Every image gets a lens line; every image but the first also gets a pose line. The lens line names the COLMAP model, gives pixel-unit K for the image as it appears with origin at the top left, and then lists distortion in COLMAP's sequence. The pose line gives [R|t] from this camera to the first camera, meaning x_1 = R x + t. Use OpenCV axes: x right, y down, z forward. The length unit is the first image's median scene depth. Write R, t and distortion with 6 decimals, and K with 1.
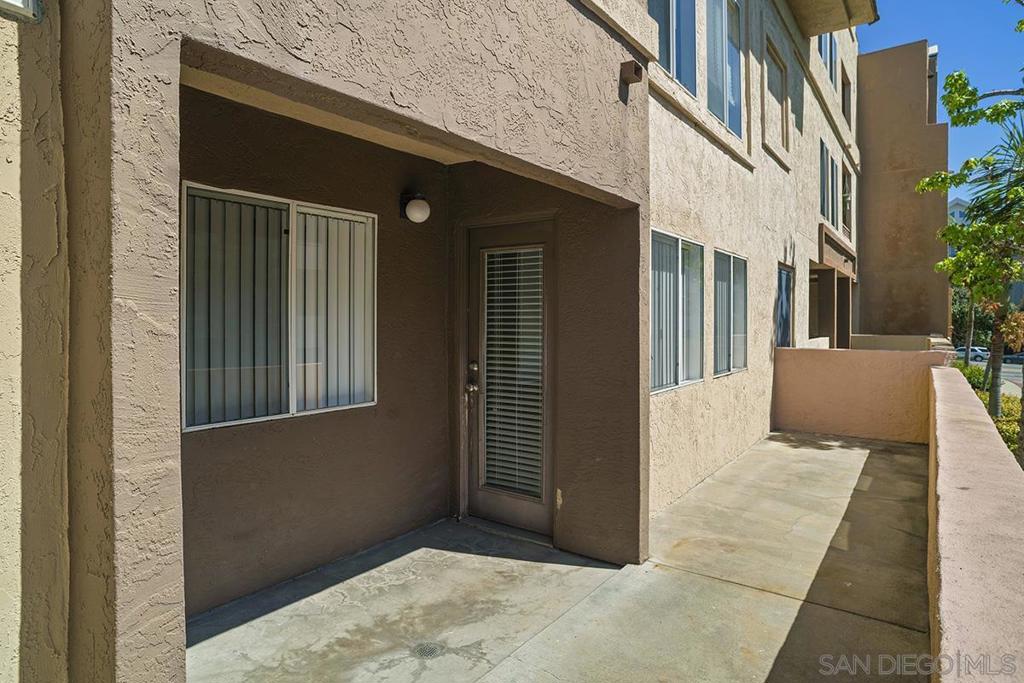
lens RADIAL K [[594.3, 0, 513.4], [0, 594.3, 317.3], [0, 0, 1]] dist [-0.102401, 0.079861]
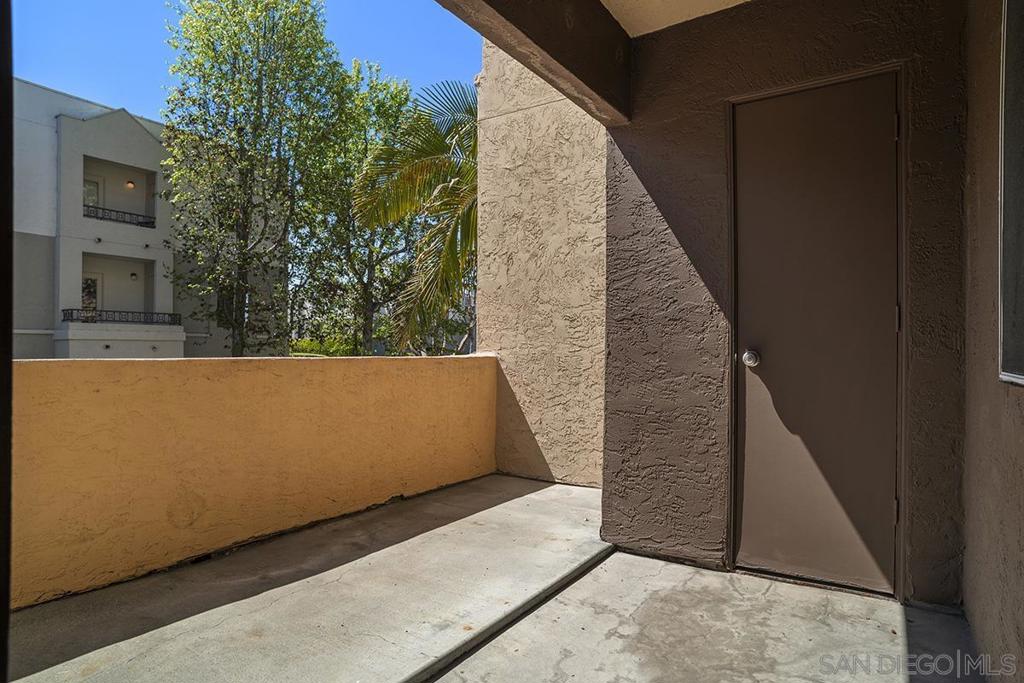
lens RADIAL K [[596.2, 0, 518.7], [0, 596.2, 341.9], [0, 0, 1]] dist [-0.103158, 0.083997]
pose [[-0.998516, -0.010261, -0.053482, -0.040542], [-0.009616, 0.999878, -0.012301, 0.117124], [0.053601, -0.011768, -0.998493, 1.051328]]
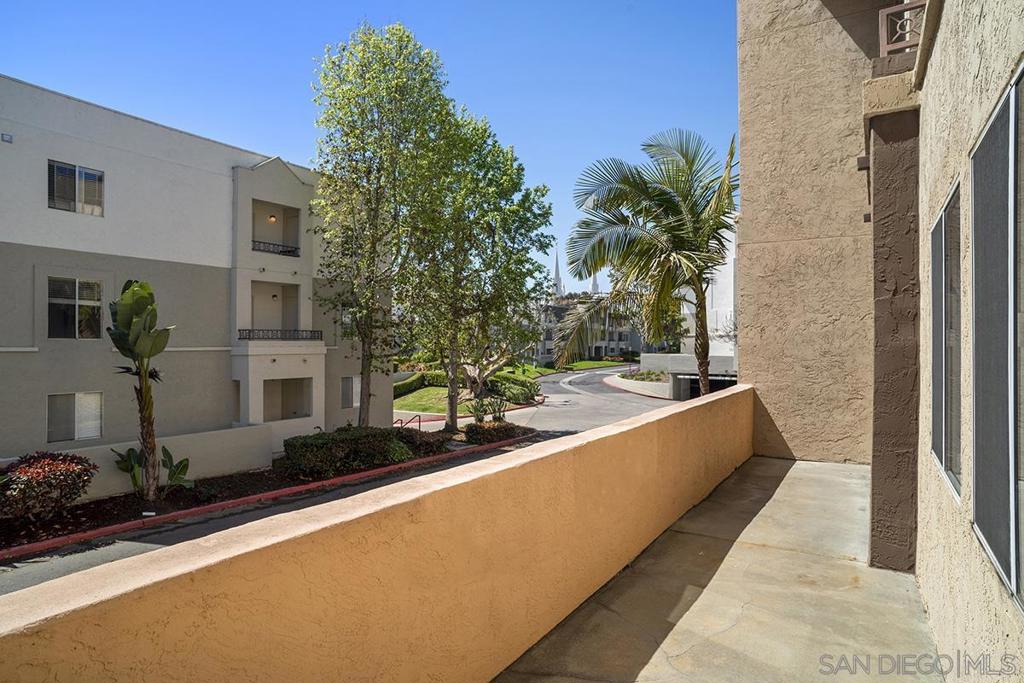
lens RADIAL K [[596.2, 0, 518.7], [0, 596.2, 341.9], [0, 0, 1]] dist [-0.103158, 0.083997]
pose [[-0.997003, -0.004908, -0.077207, 0.840656], [-0.004721, 0.999985, -0.002601, -0.005422], [0.077218, -0.002228, -0.997012, 1.748764]]
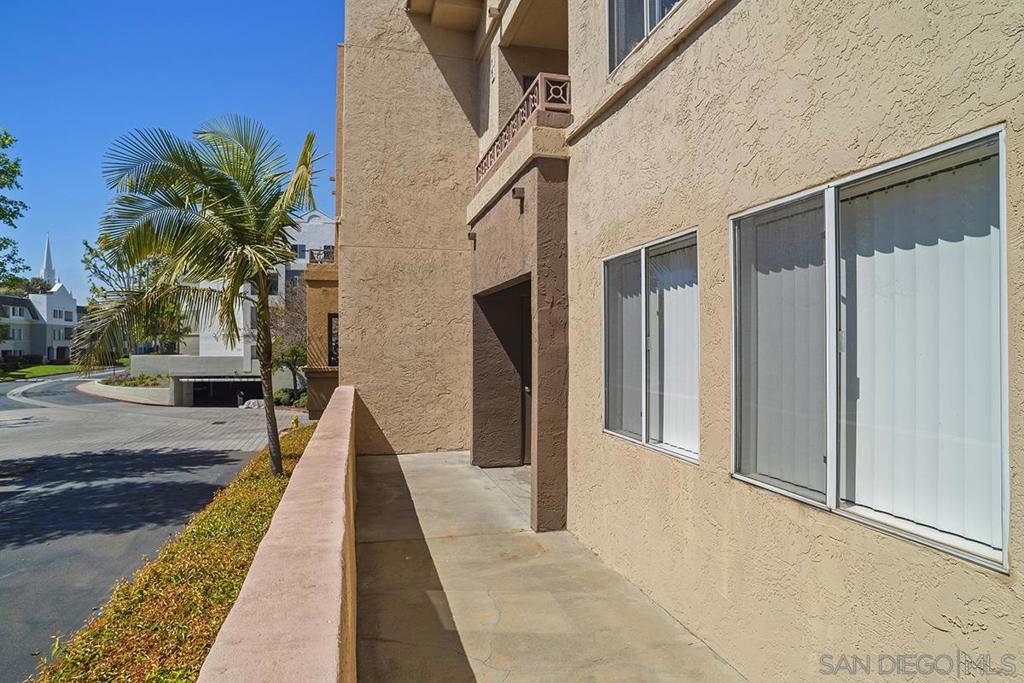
lens RADIAL K [[596.2, 0, 518.7], [0, 596.2, 341.9], [0, 0, 1]] dist [-0.103158, 0.083997]
pose [[-0.623993, -0.002600, -0.781426, 1.117627], [-0.000076, 0.999995, -0.003268, -0.013101], [0.781430, -0.001980, -0.623990, 1.546481]]
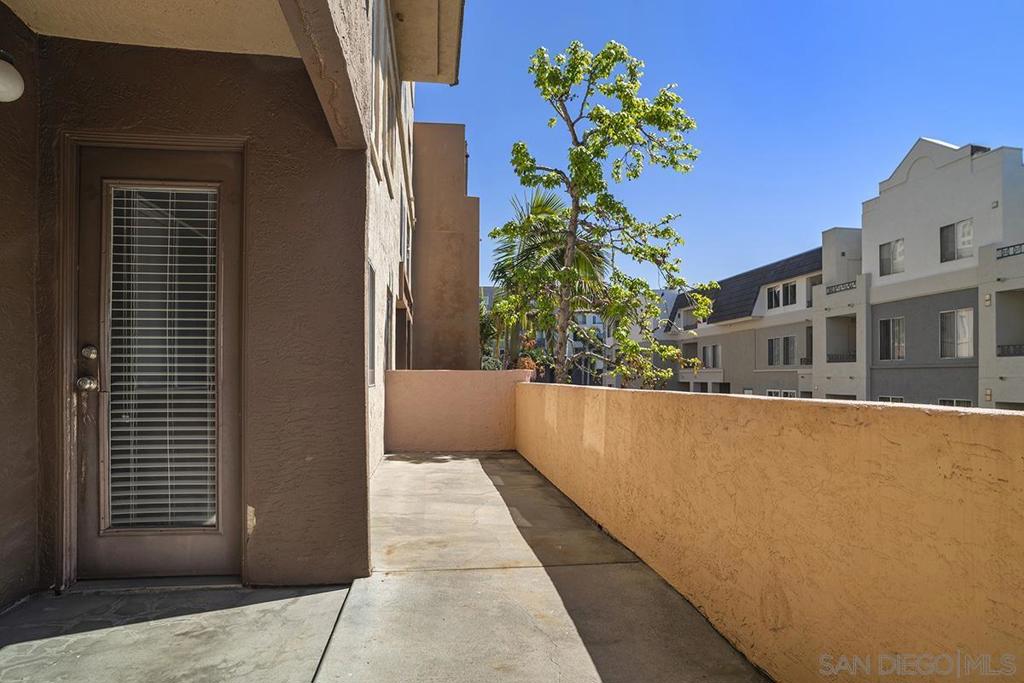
lens RADIAL K [[605.5, 0, 515.5], [0, 605.5, 372.4], [0, 0, 1]] dist [-0.094061, 0.085961]
pose [[0.721676, 0.003472, 0.692222, -0.186845], [0.000237, 0.999986, -0.005263, 0.112824], [-0.692231, 0.003962, 0.721665, 0.195517]]
